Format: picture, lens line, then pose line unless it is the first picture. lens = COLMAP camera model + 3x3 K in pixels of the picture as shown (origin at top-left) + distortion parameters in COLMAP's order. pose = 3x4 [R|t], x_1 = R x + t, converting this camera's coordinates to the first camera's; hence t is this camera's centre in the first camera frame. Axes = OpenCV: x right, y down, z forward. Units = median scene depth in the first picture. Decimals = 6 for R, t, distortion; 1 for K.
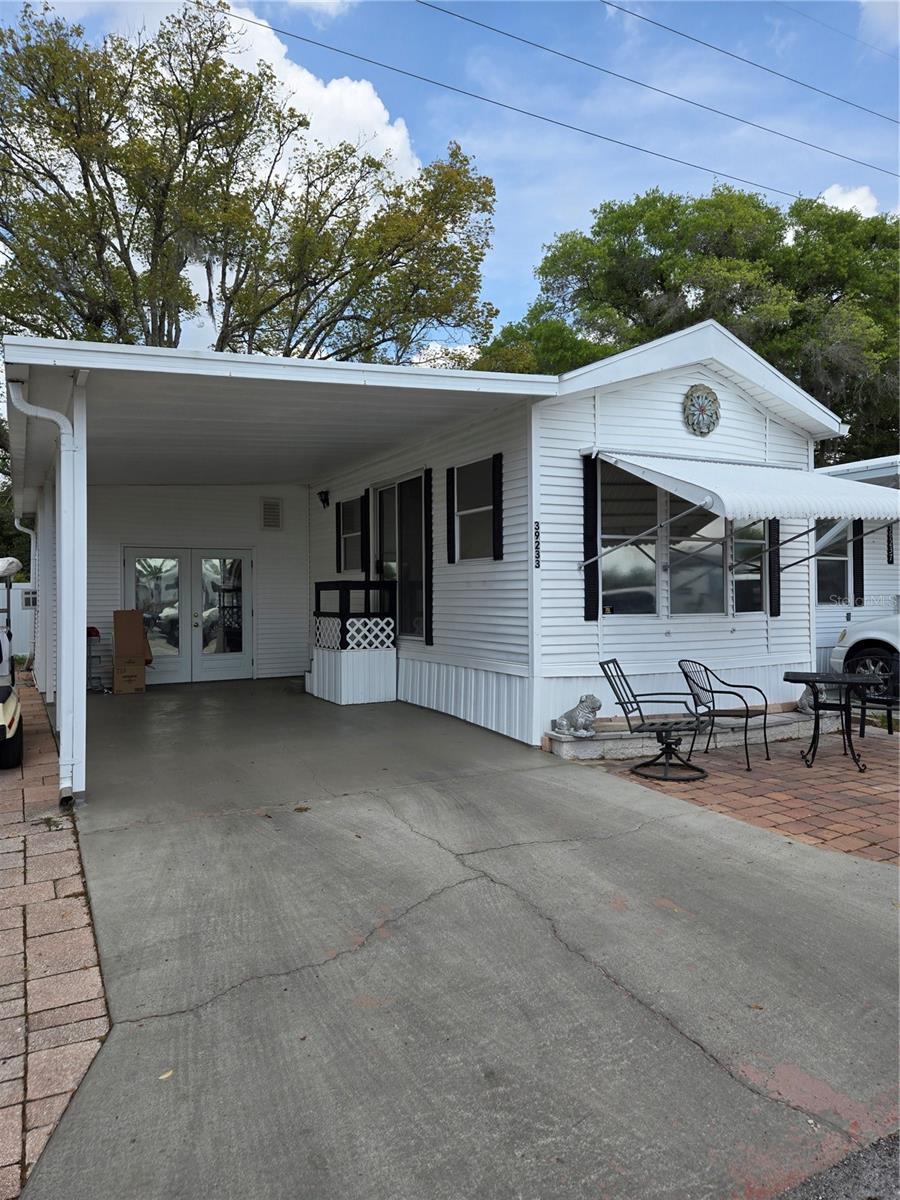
lens RADIAL K [[820.4, 0, 450.0], [0, 820.4, 600.0], [0, 0, 1]] dist [0.100925, -0.084793]
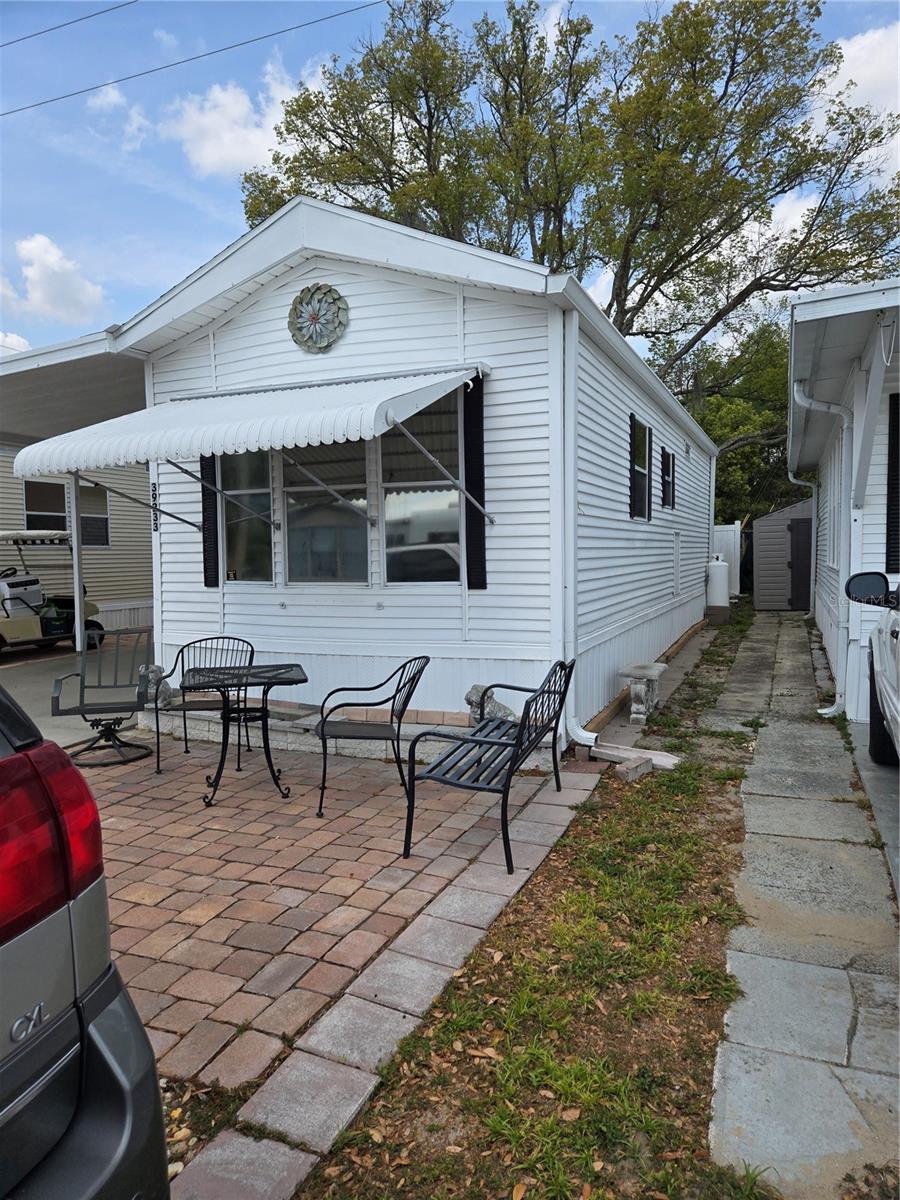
lens RADIAL K [[805.1, 0, 450.0], [0, 805.1, 600.0], [0, 0, 1]] dist [0.090563, -0.079512]
pose [[0.631769, 0.045163, -0.773840, 0.989860], [0.003278, 0.998137, 0.060929, -0.013766], [0.775150, -0.041030, 0.630444, 0.616364]]
